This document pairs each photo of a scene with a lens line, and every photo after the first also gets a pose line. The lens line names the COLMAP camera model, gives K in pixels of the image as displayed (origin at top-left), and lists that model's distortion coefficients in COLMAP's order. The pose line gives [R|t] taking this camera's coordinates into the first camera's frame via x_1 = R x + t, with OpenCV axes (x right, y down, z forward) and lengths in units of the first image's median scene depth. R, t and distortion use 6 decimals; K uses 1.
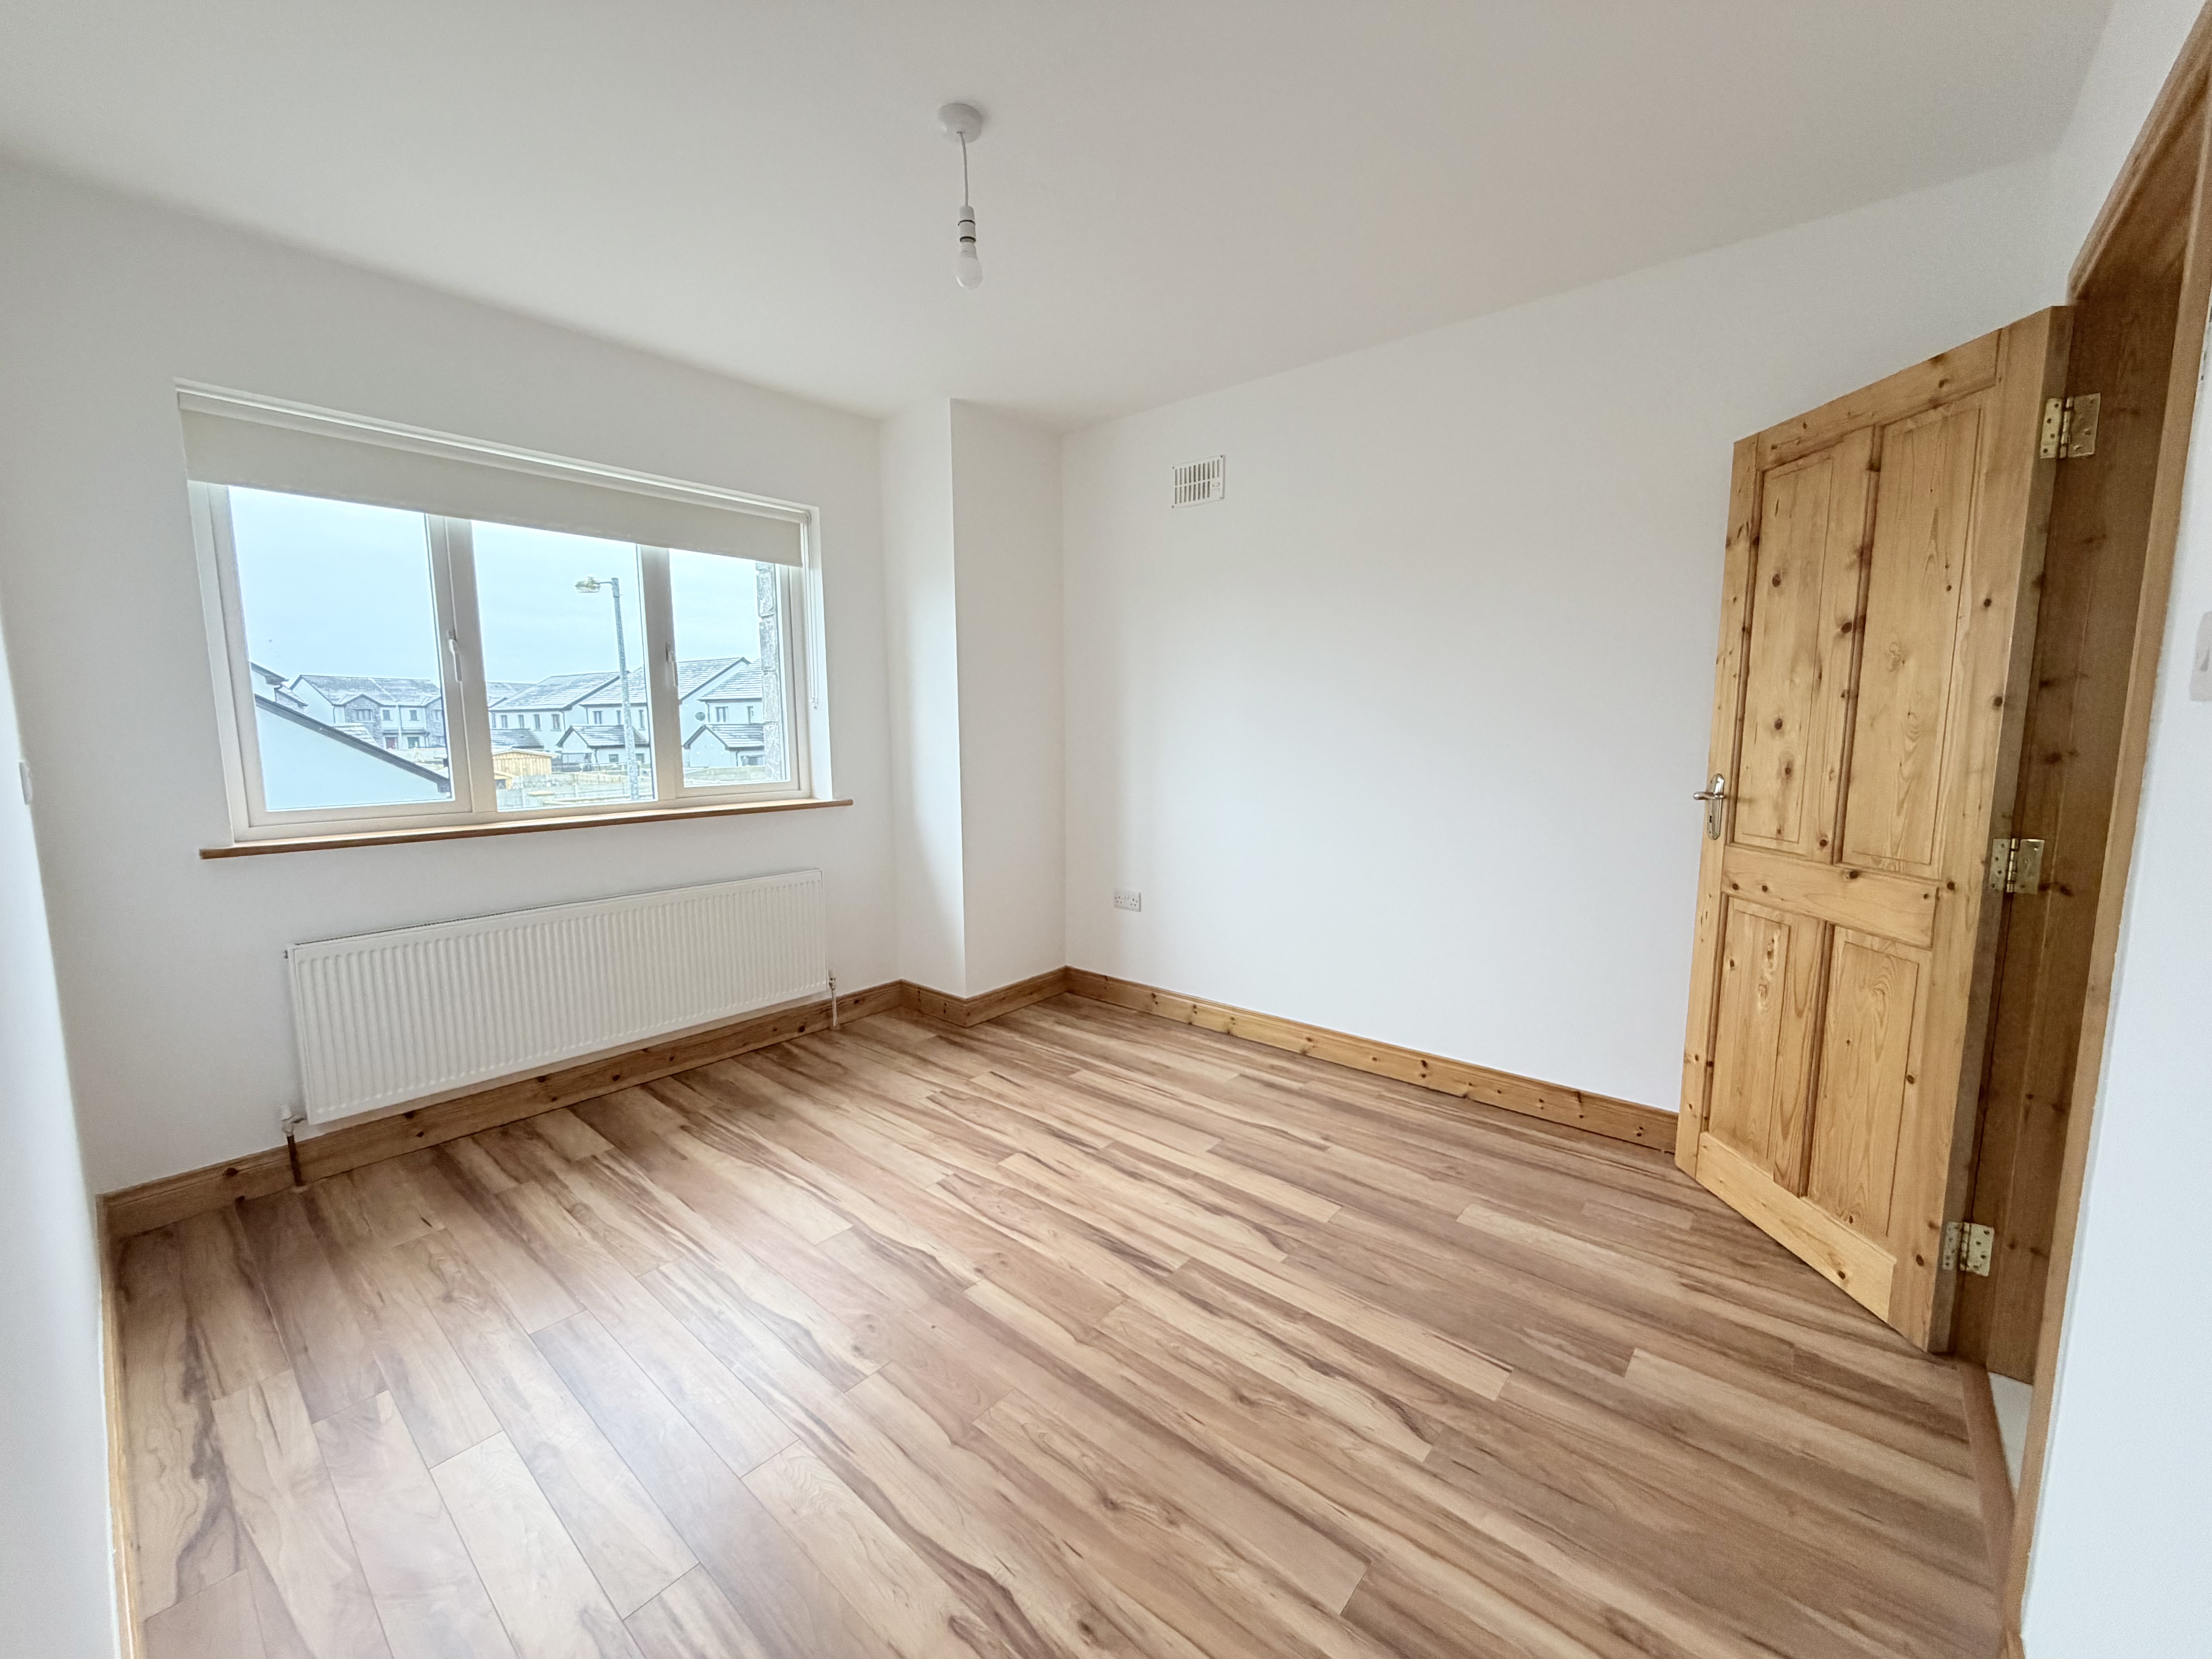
lens RADIAL K [[880.4, 0, 1096.6], [0, 880.4, 827.9], [0, 0, 1]] dist [-0.002280, 0.000400]
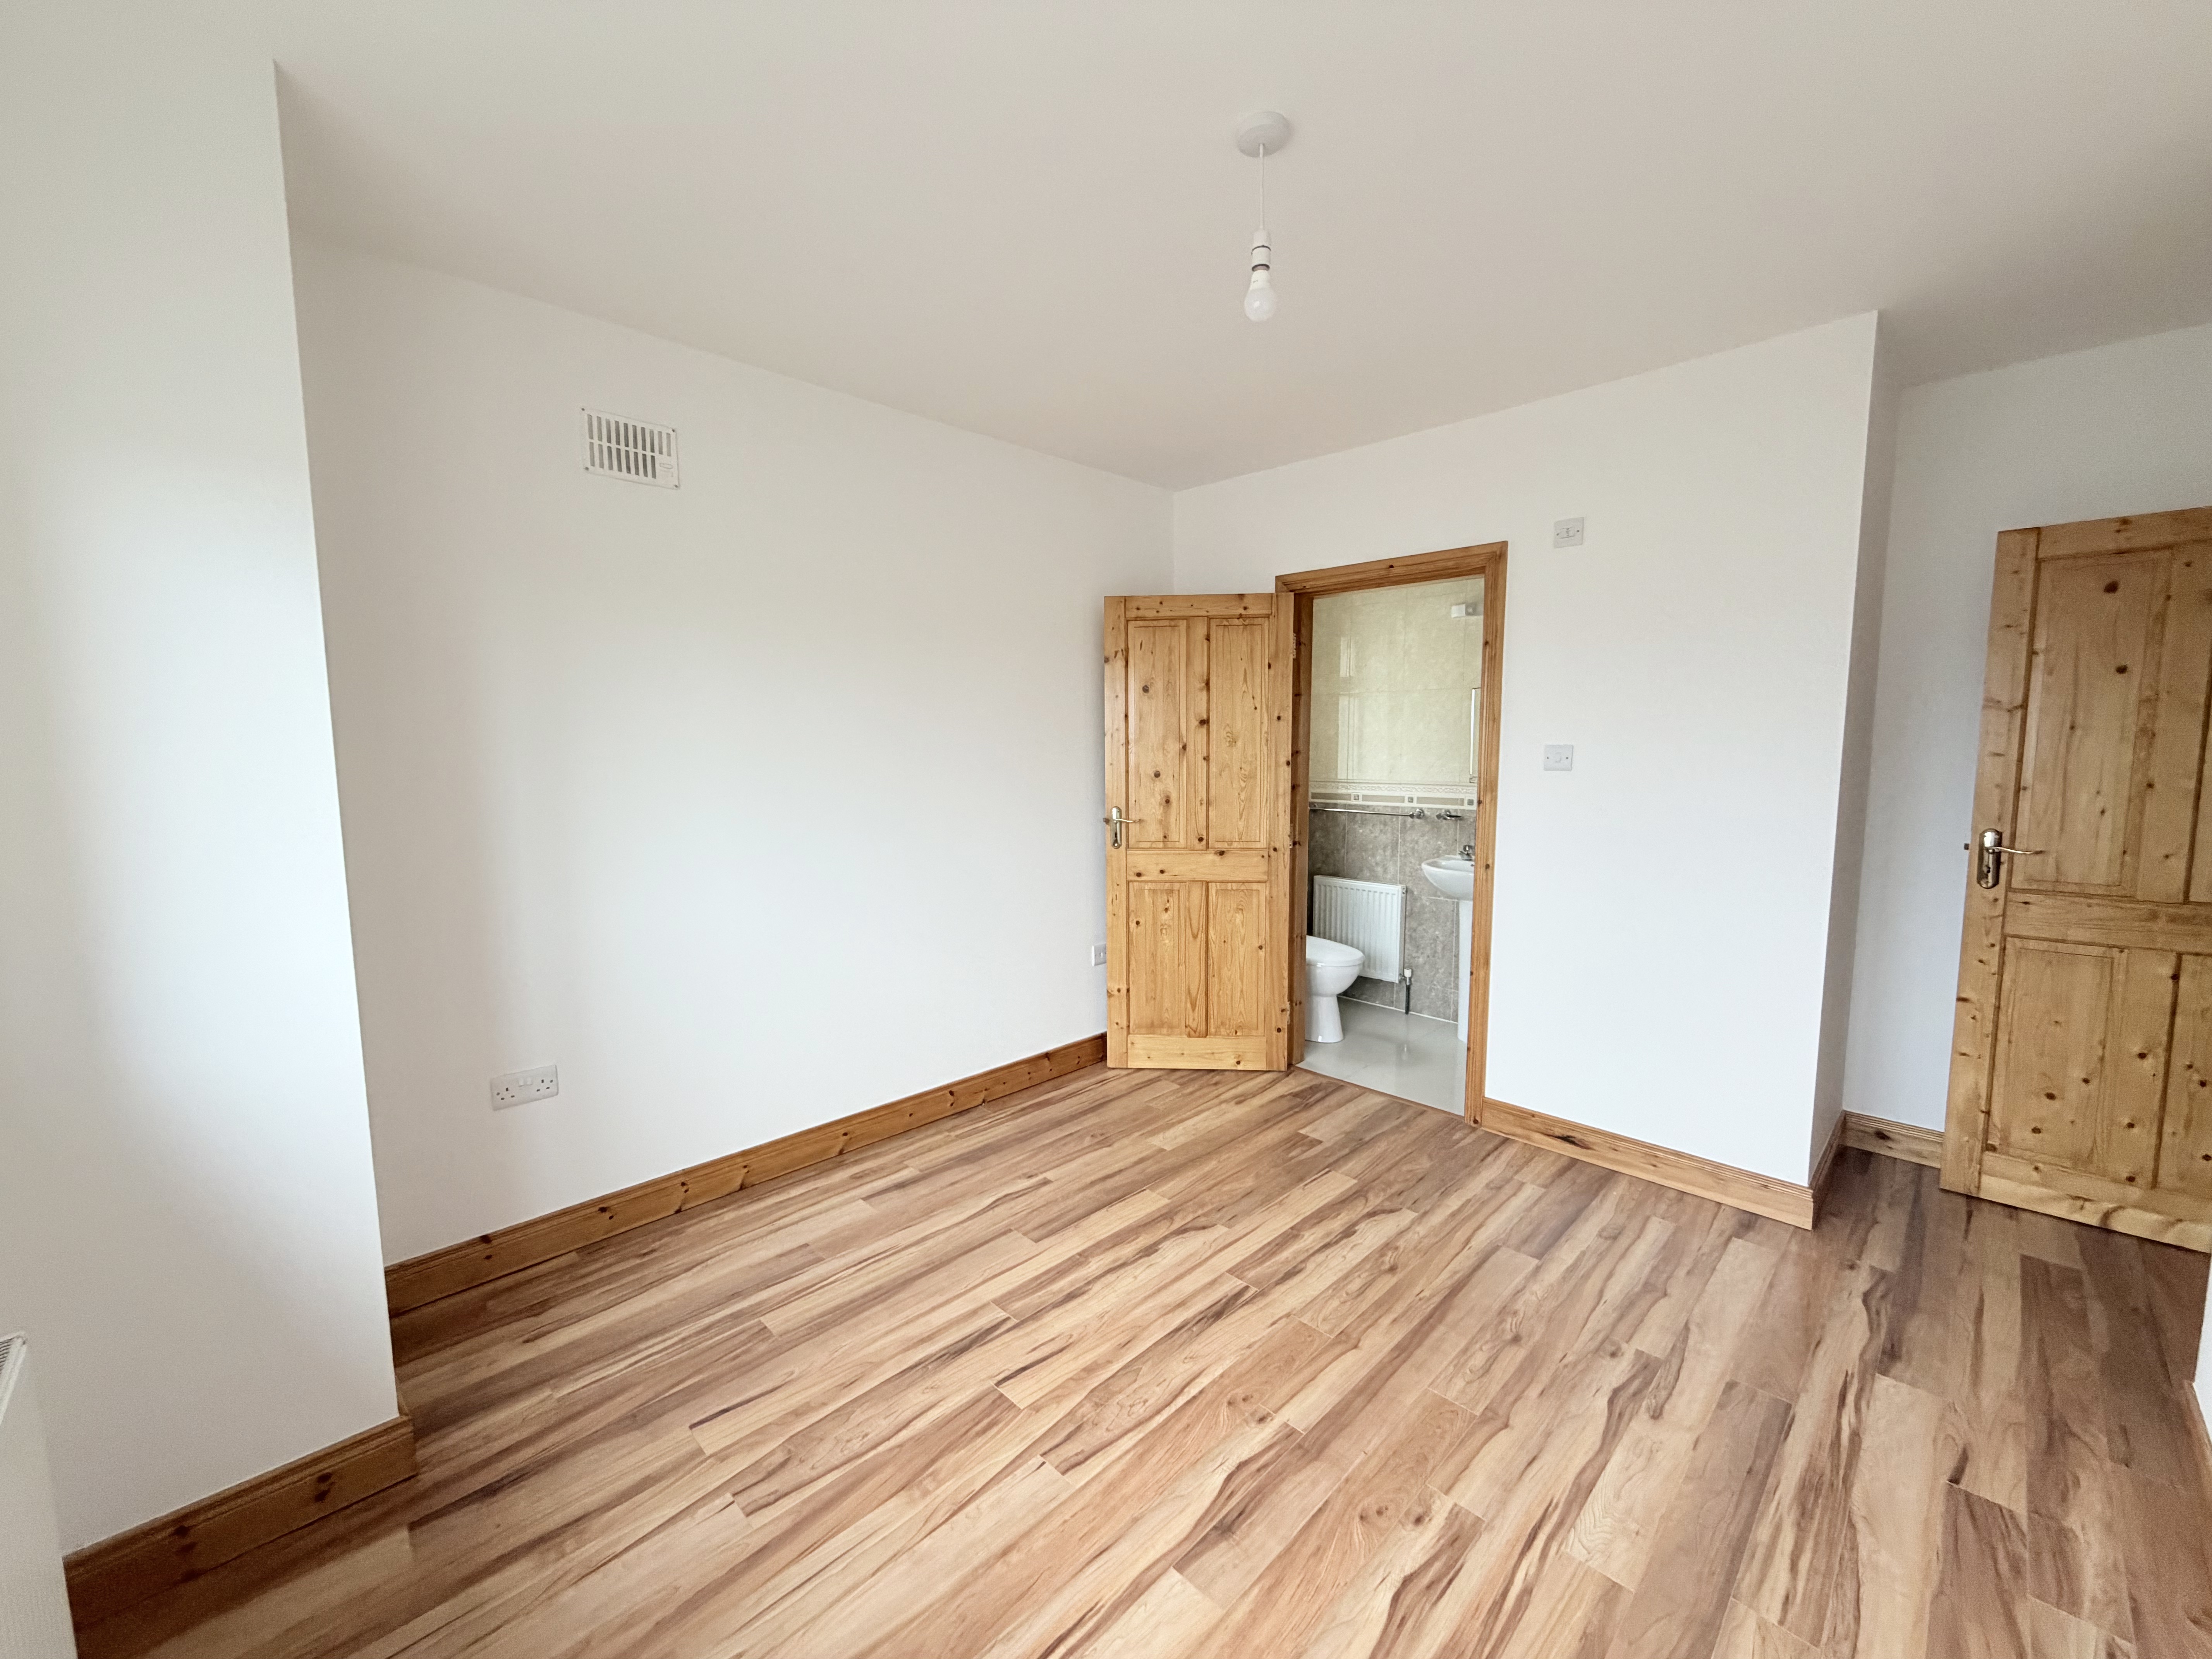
lens RADIAL K [[880.4, 0, 1098.1], [0, 880.4, 831.6], [0, 0, 1]] dist [-0.002280, 0.000400]
pose [[0.083855, -0.095799, 0.991862, -0.894657], [0.126337, 0.988358, 0.084780, -0.161980], [-0.988437, 0.118200, 0.094982, 0.935397]]
